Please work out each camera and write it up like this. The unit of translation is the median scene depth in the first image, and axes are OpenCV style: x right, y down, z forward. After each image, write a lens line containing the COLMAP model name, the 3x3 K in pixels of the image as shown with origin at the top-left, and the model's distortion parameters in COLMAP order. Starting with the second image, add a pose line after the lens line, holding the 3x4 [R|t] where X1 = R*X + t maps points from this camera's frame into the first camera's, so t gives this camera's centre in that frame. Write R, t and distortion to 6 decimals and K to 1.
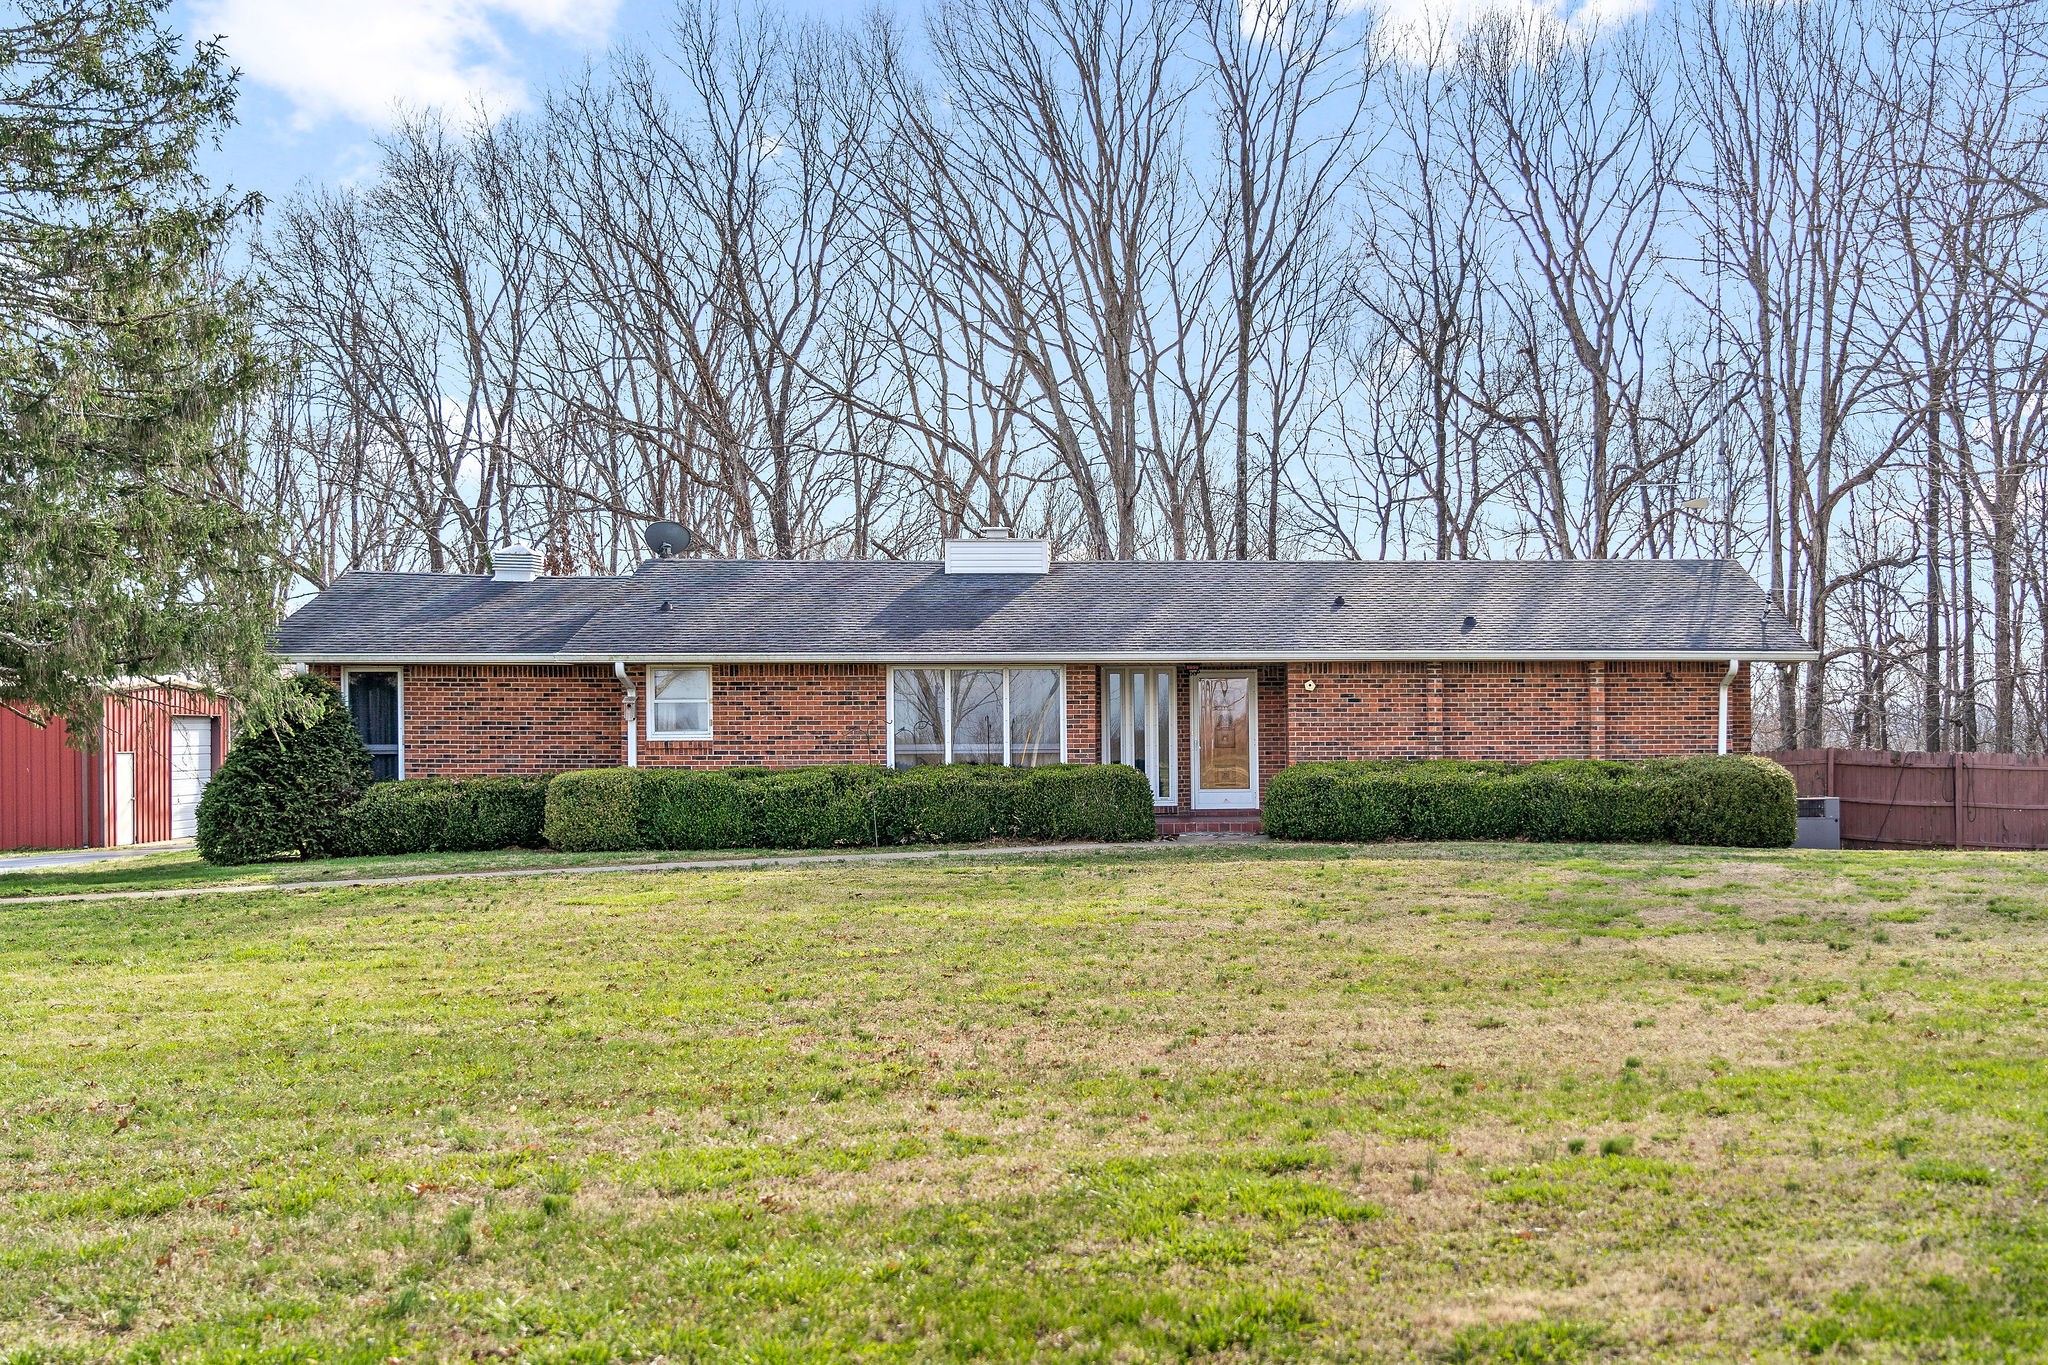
lens RADIAL K [[2067.7, 0, 1024.0], [0, 2067.7, 682.5], [0, 0, 1]] dist [0.009200, 0.003170]
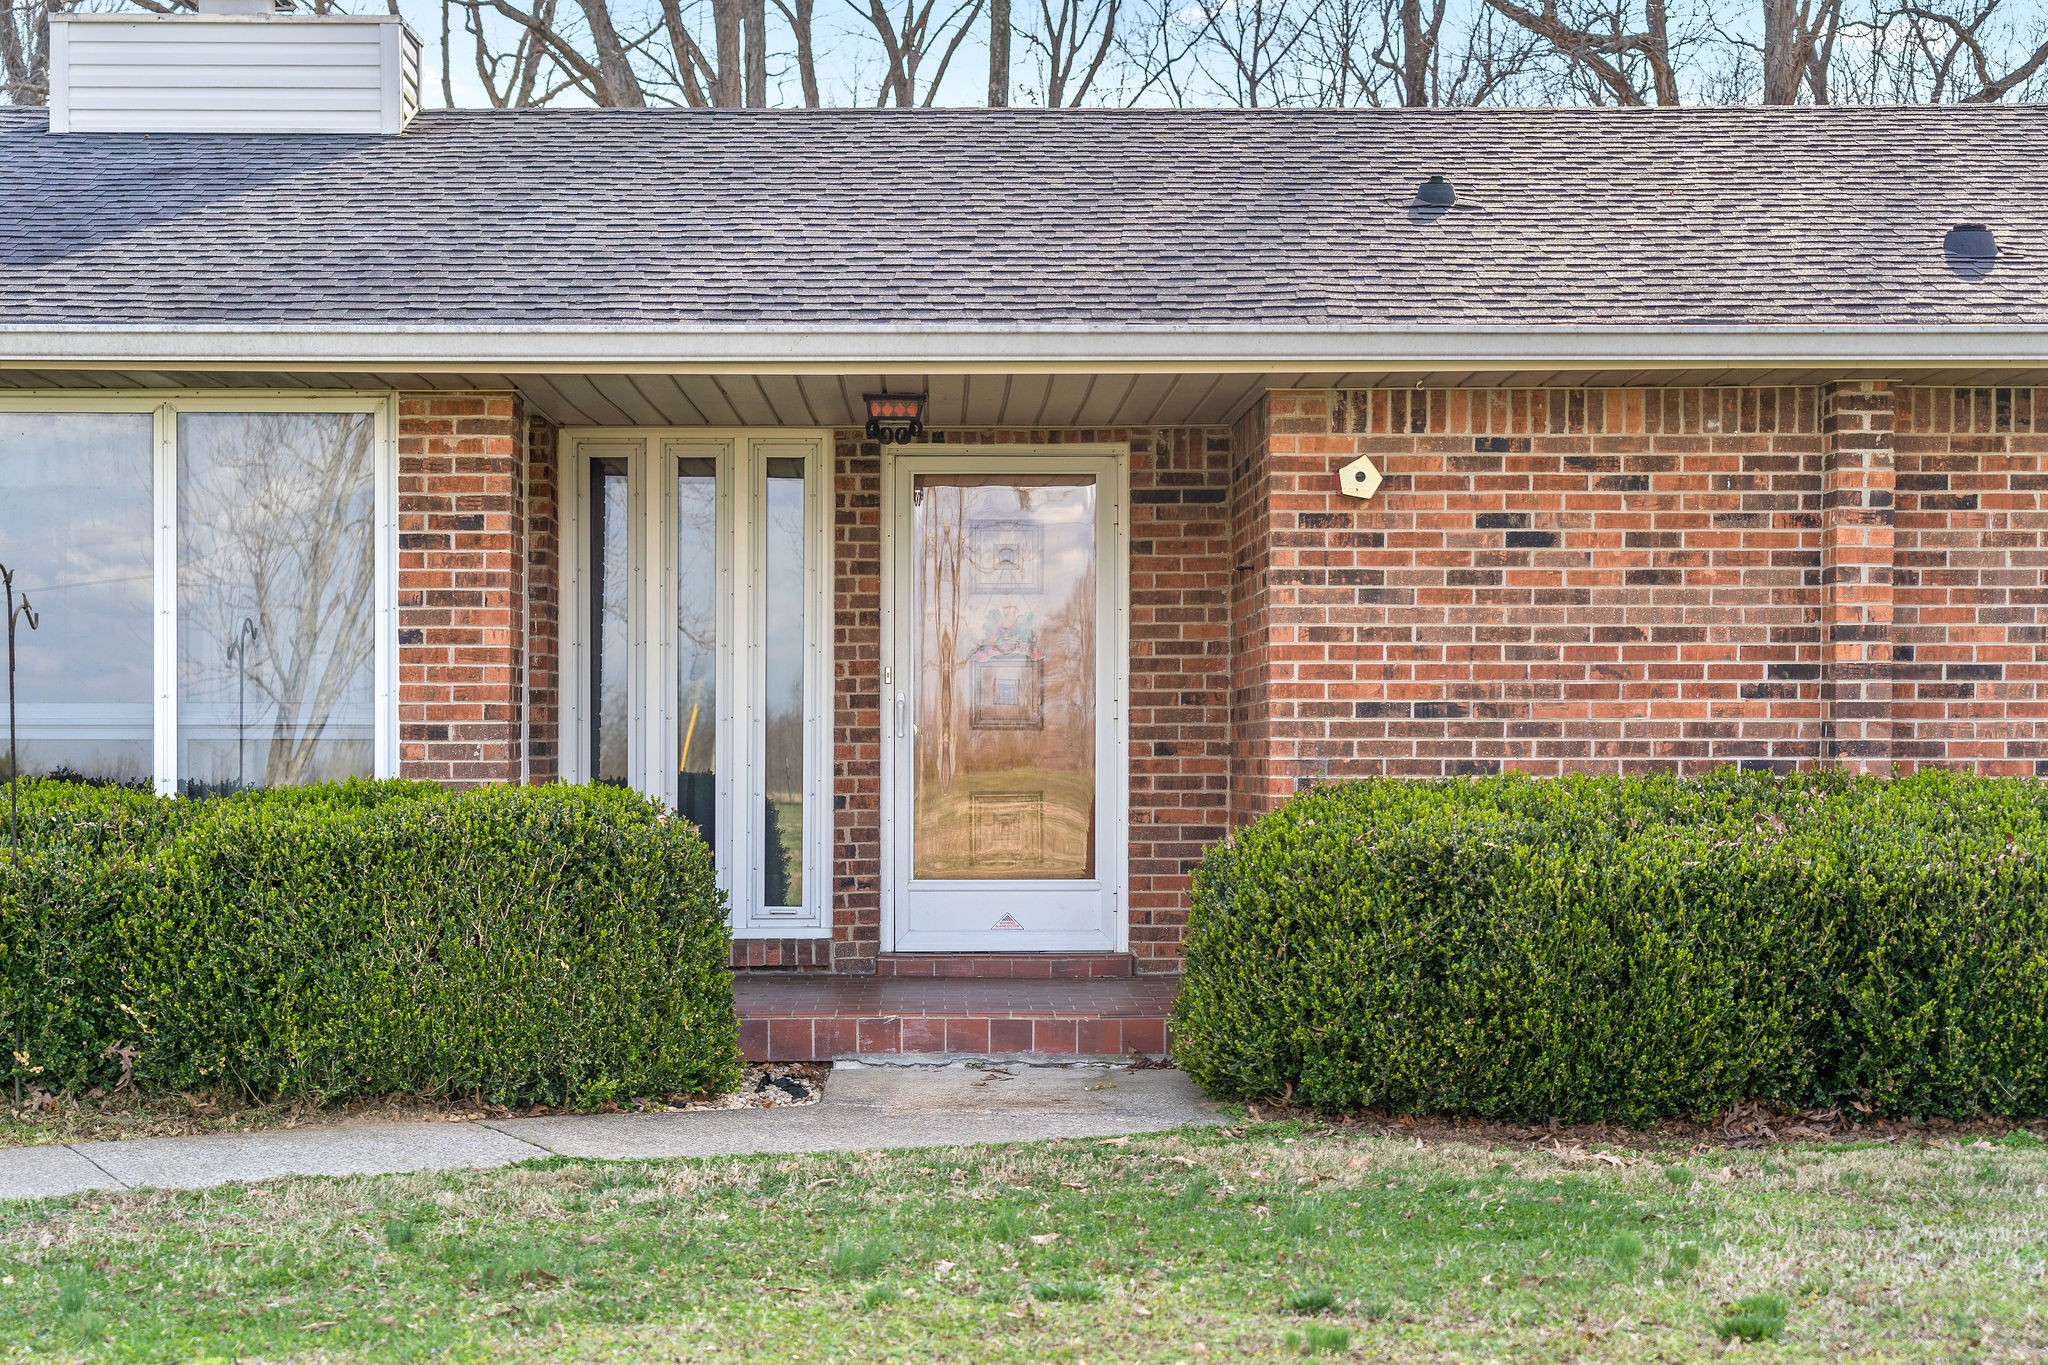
lens RADIAL K [[3299.1, 0, 1024.0], [0, 3299.1, 682.5], [0, 0, 1]] dist [-0.002726, -0.002245]
pose [[0.992153, 0.013666, 0.124281, 0.046988], [-0.013925, 0.999902, 0.001212, 0.025554], [-0.124253, -0.002933, 0.992246, 0.587717]]
